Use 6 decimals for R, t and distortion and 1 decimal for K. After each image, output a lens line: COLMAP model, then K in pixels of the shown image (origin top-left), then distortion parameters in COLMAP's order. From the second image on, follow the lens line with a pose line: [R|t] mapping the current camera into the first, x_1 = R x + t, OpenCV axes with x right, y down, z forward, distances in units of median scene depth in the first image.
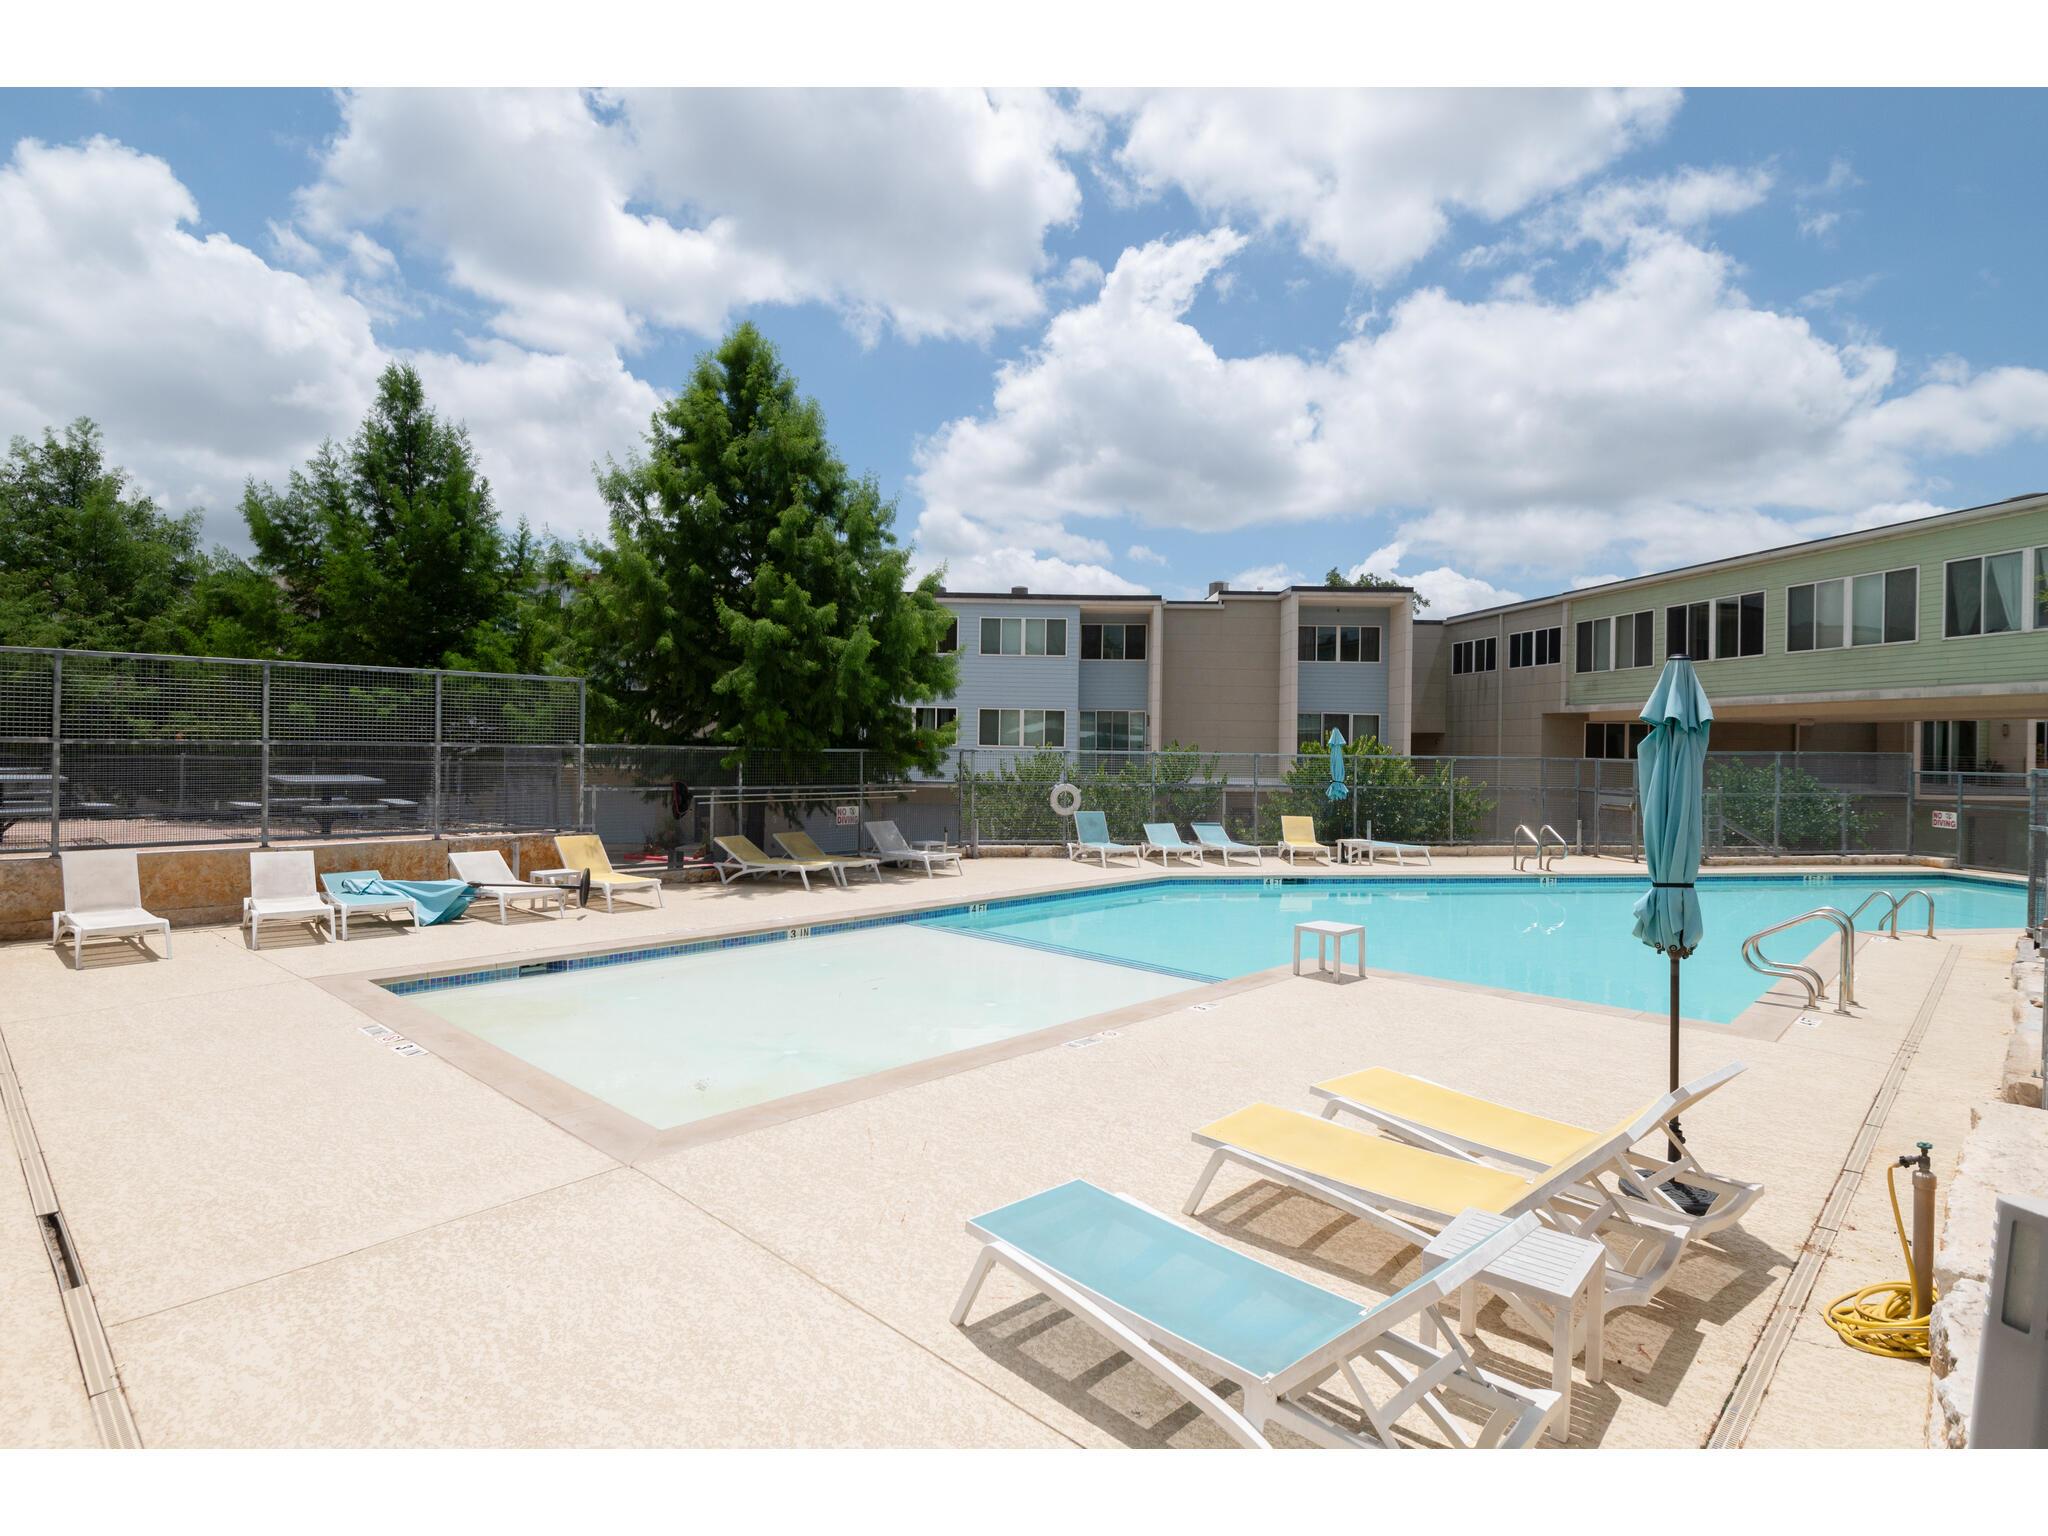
lens RADIAL K [[1115.1, 0, 1027.8], [0, 1115.1, 754.5], [0, 0, 1]] dist [-0.004335, -0.005468]
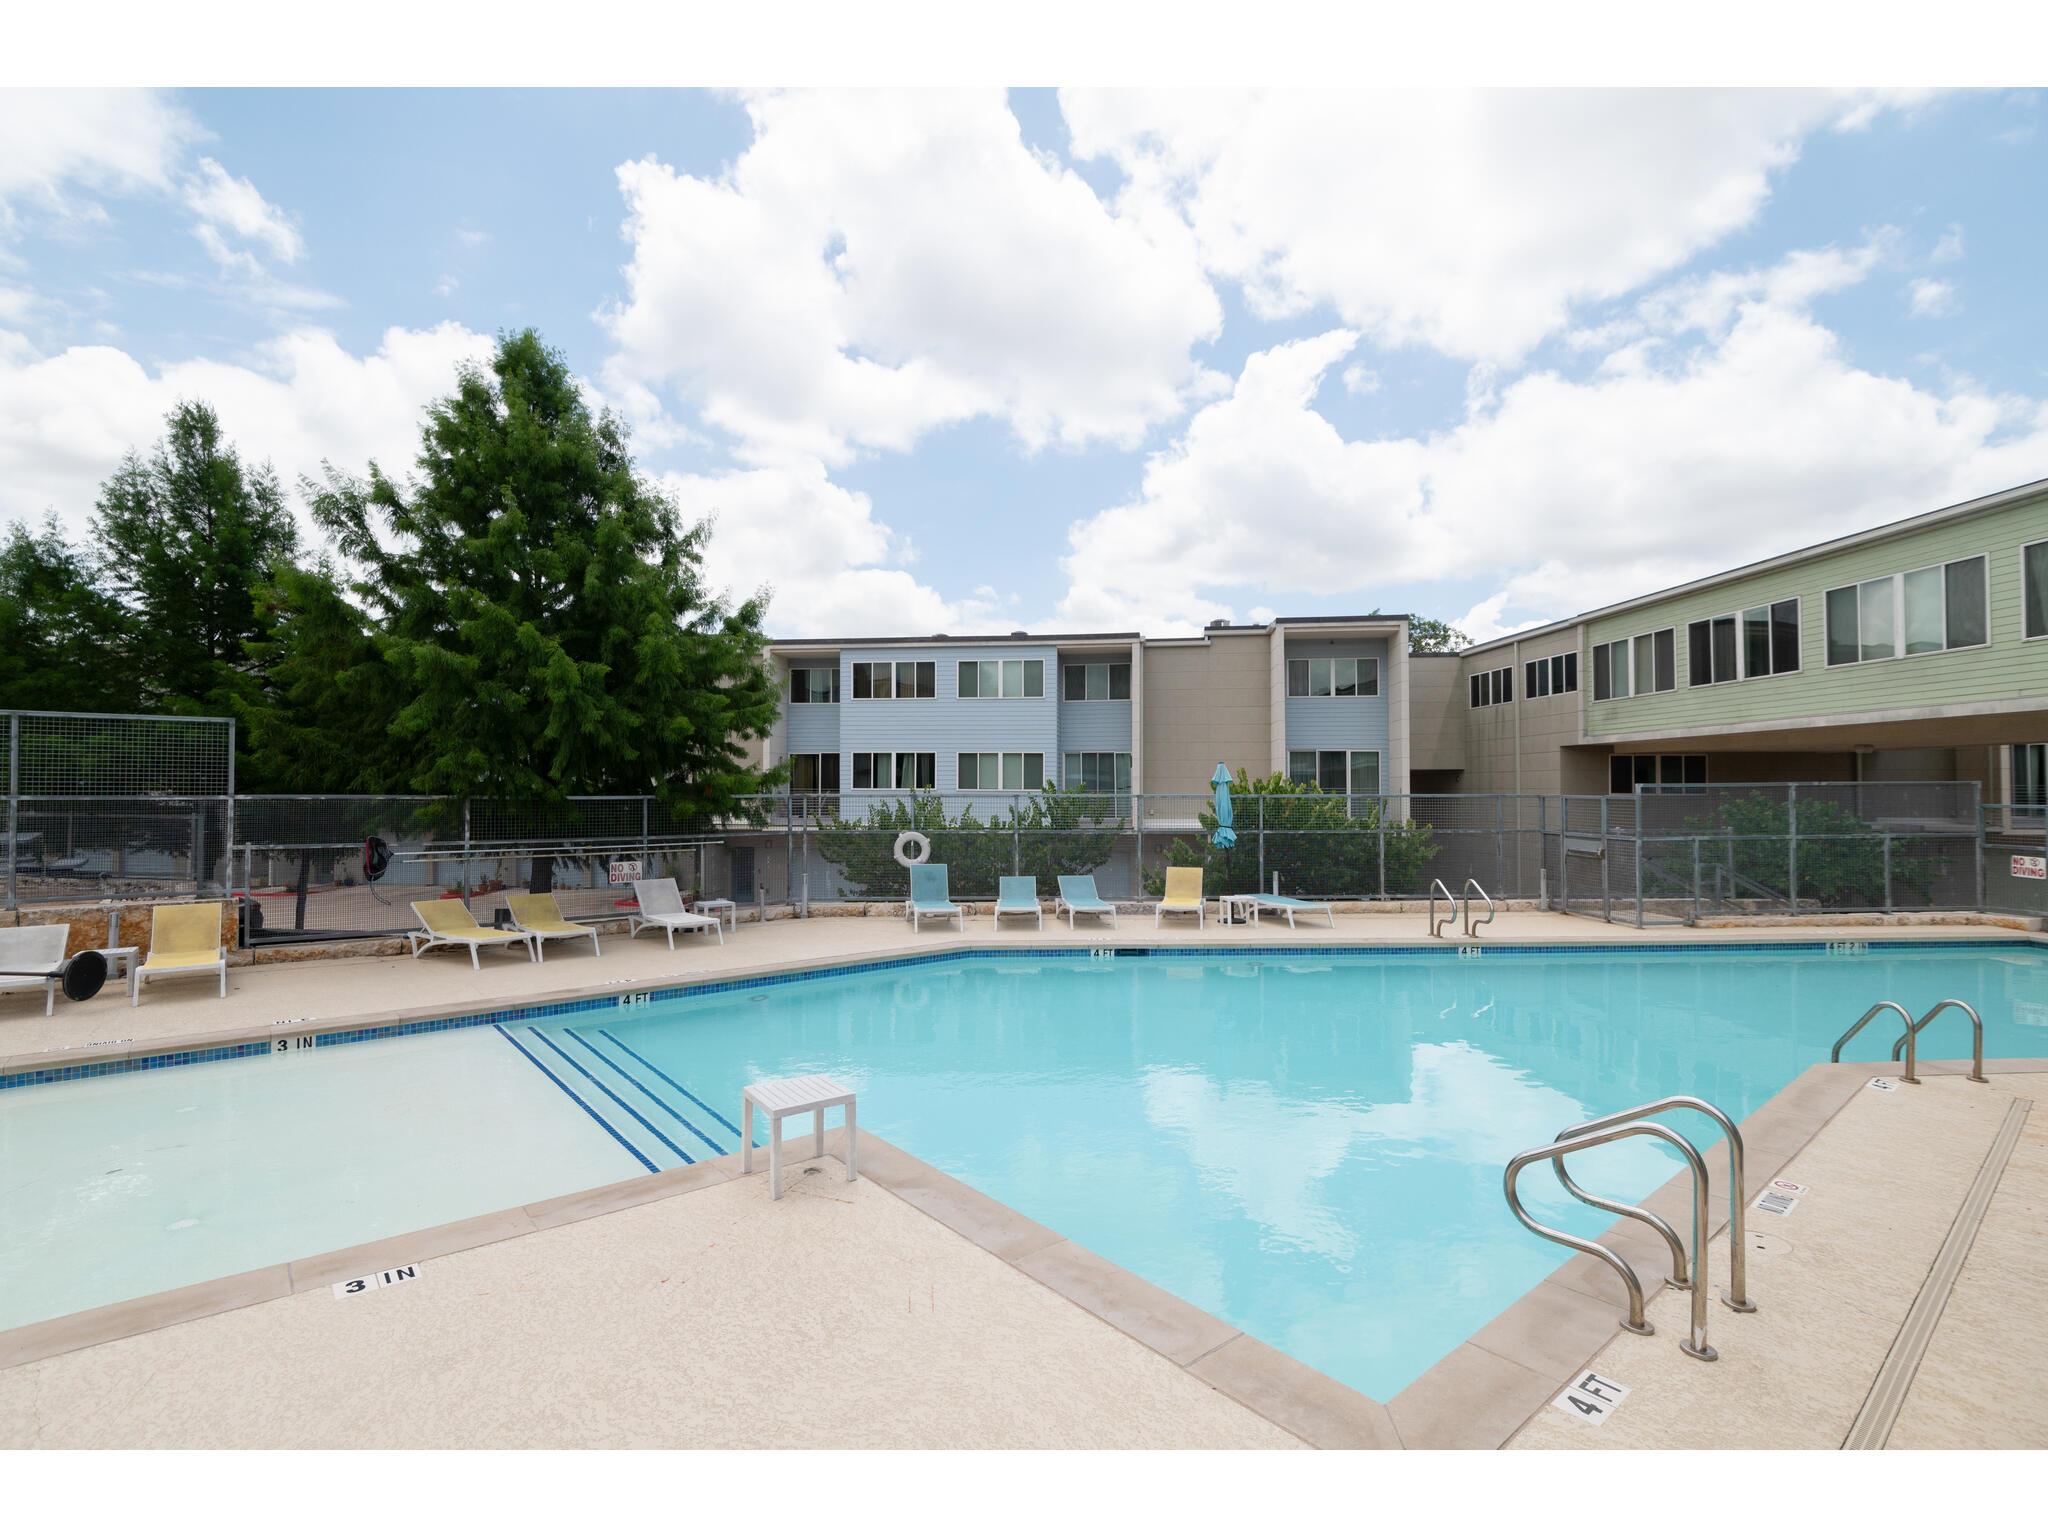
lens RADIAL K [[954.9, 0, 1076.7], [0, 954.9, 774.2], [0, 0, 1]] dist [-0.003930, -0.004895]
pose [[0.992566, -0.016401, -0.120597, 0.162550], [0.013517, 0.999604, -0.024698, 0.000537], [0.120954, 0.022884, 0.992394, 0.171509]]
